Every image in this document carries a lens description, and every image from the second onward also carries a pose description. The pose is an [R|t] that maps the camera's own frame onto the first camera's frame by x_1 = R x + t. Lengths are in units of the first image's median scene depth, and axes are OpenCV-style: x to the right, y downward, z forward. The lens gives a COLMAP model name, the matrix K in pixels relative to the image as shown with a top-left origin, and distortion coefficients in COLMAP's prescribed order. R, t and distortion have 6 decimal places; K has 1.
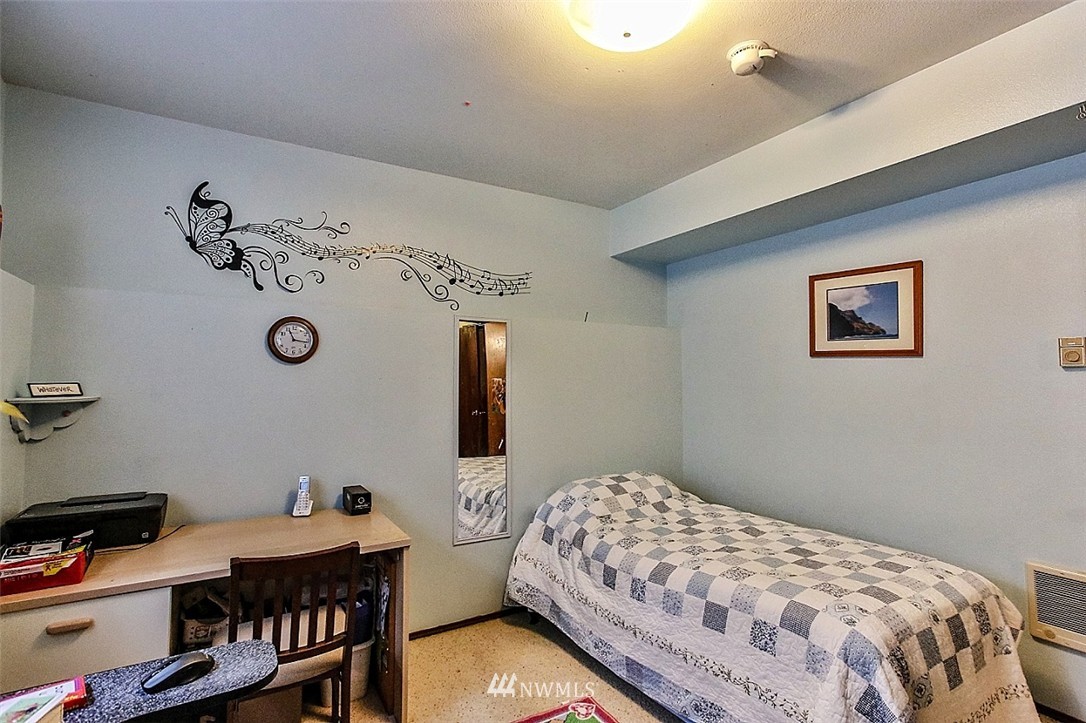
lens RADIAL K [[531.7, 0, 532.8], [0, 531.7, 361.5], [0, 0, 1]] dist [-0.017486, 0.010123]
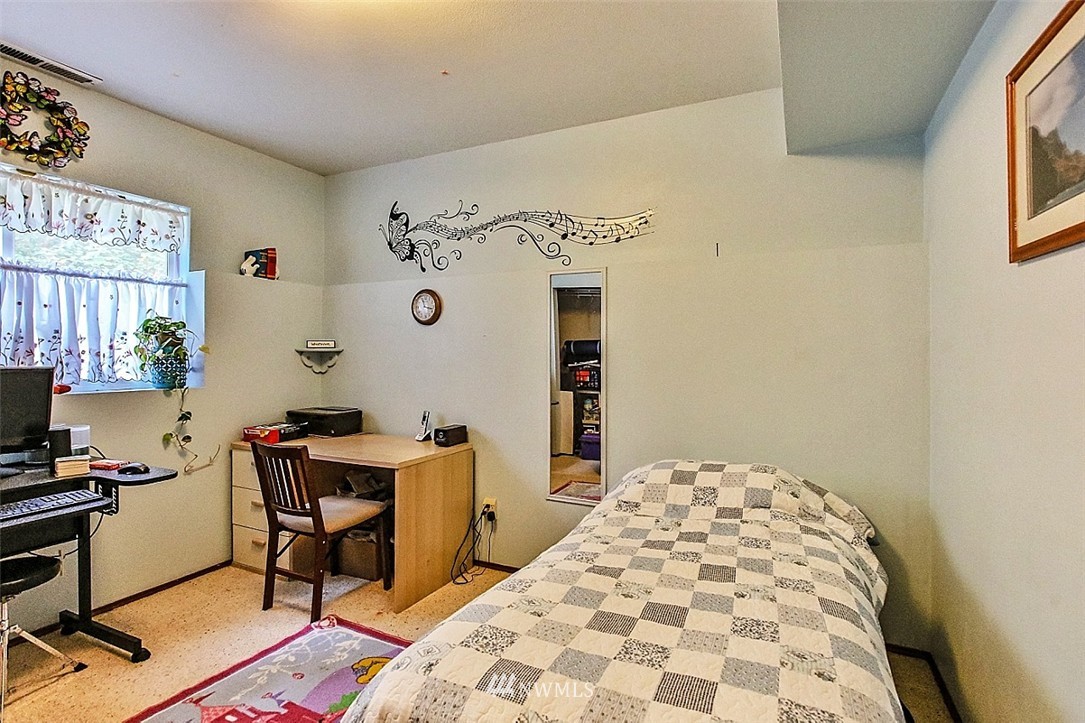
lens RADIAL K [[531.3, 0, 533.3], [0, 531.3, 358.2], [0, 0, 1]] dist [-0.017486, 0.010123]
pose [[0.545001, 0.009268, -0.838384, 0.752546], [0.026170, 0.999264, 0.028058, 0.052944], [0.838027, -0.037232, 0.544357, 0.478840]]
